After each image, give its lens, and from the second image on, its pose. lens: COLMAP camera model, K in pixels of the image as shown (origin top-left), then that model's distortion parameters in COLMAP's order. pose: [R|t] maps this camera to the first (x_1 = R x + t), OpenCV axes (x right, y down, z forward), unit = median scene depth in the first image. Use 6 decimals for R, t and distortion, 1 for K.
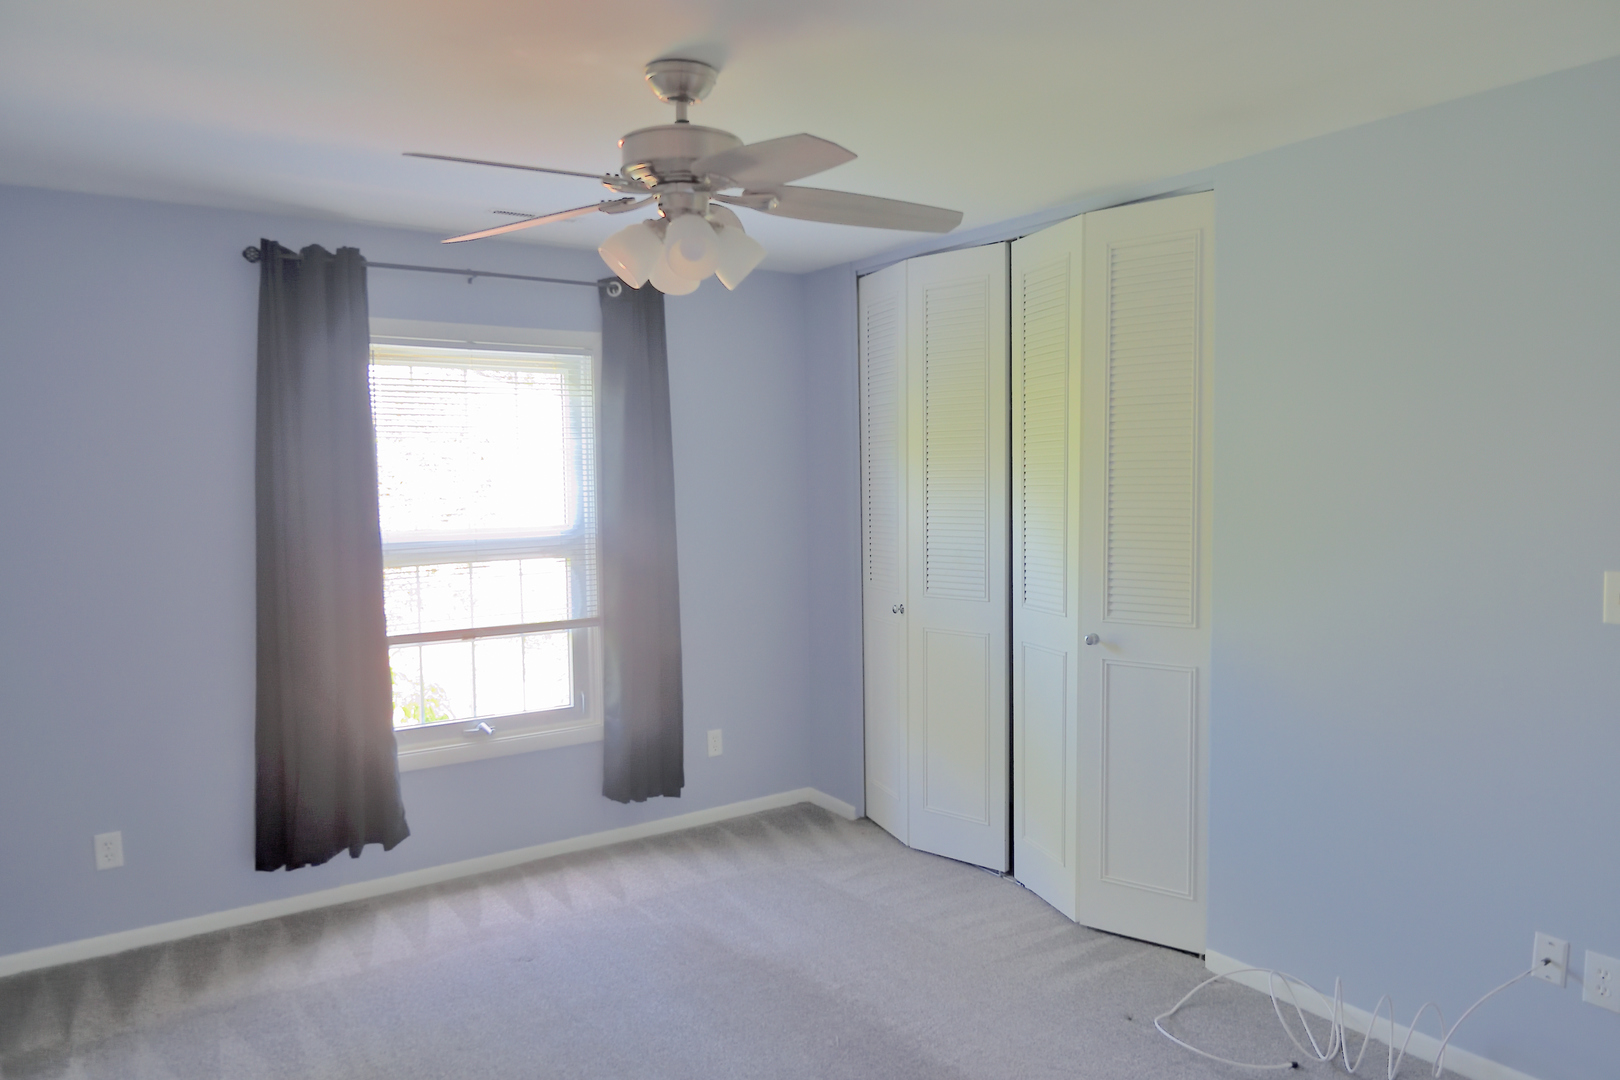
lens RADIAL K [[1108.8, 0, 810.0], [0, 1108.8, 540.0], [0, 0, 1]] dist [0.017955, -0.026676]
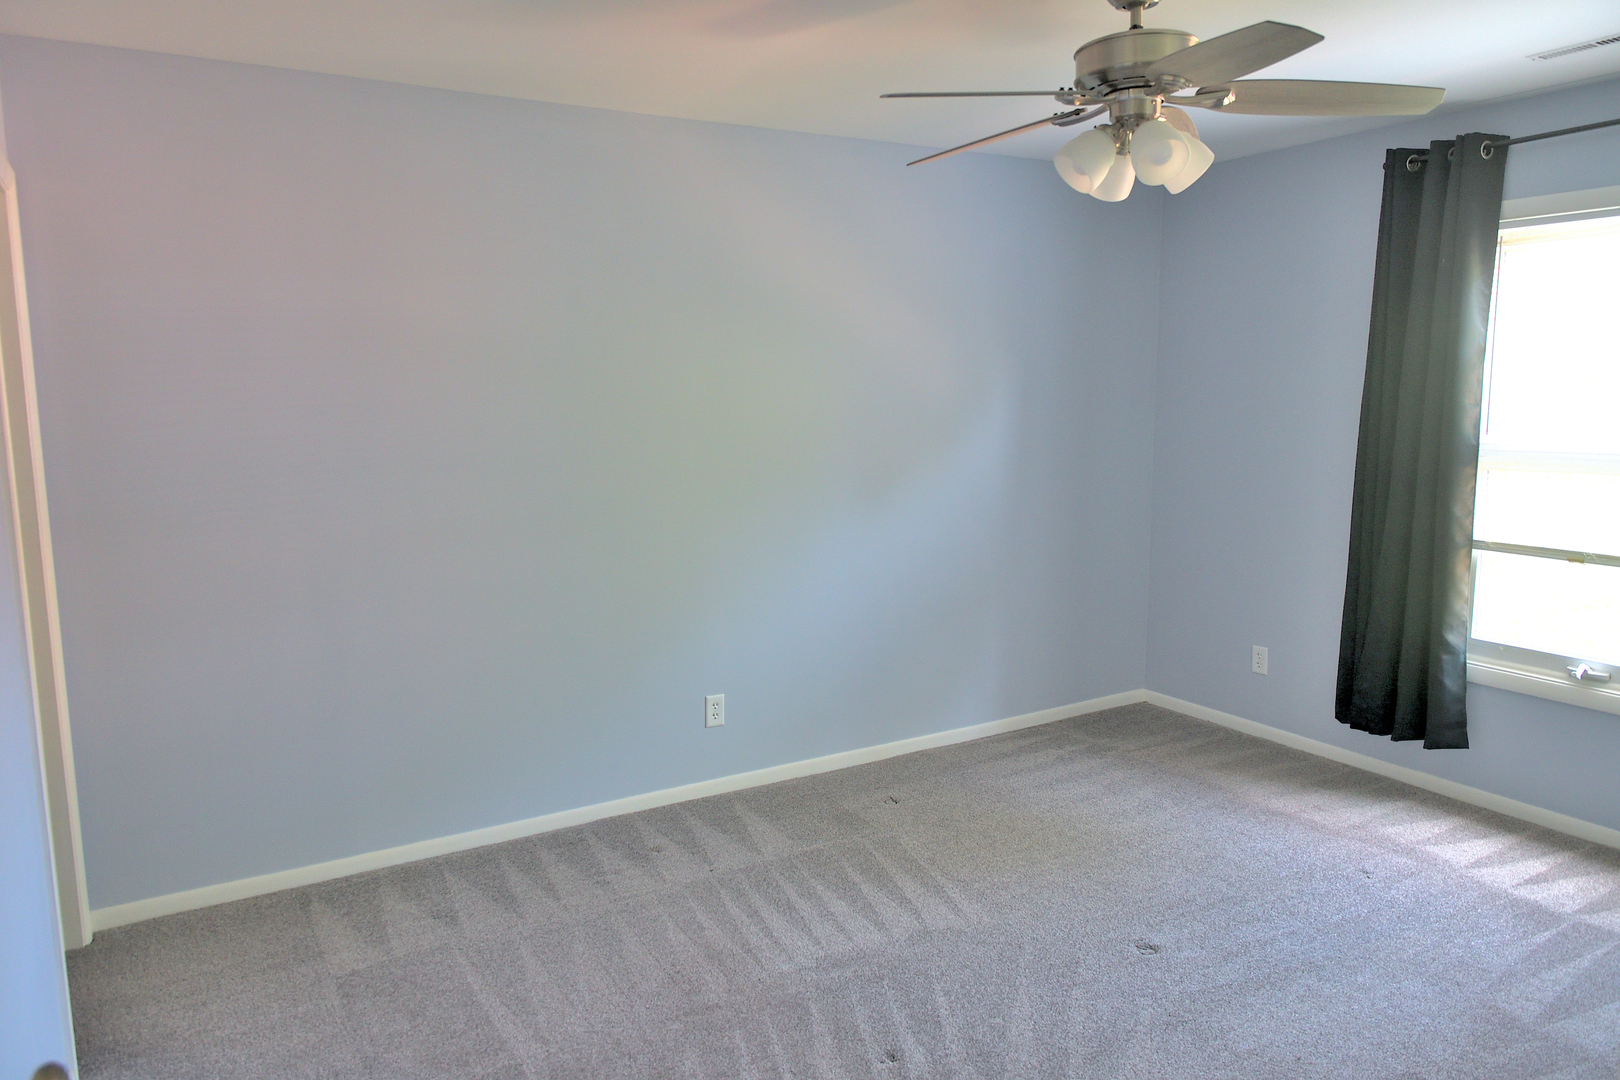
lens RADIAL K [[1108.8, 0, 810.0], [0, 1108.8, 540.0], [0, 0, 1]] dist [0.017955, -0.026676]
pose [[-0.068295, 0.154101, -0.985692, 0.626647], [-0.052659, 0.986065, 0.157808, -0.035876], [0.996274, 0.062683, -0.059229, 0.501641]]
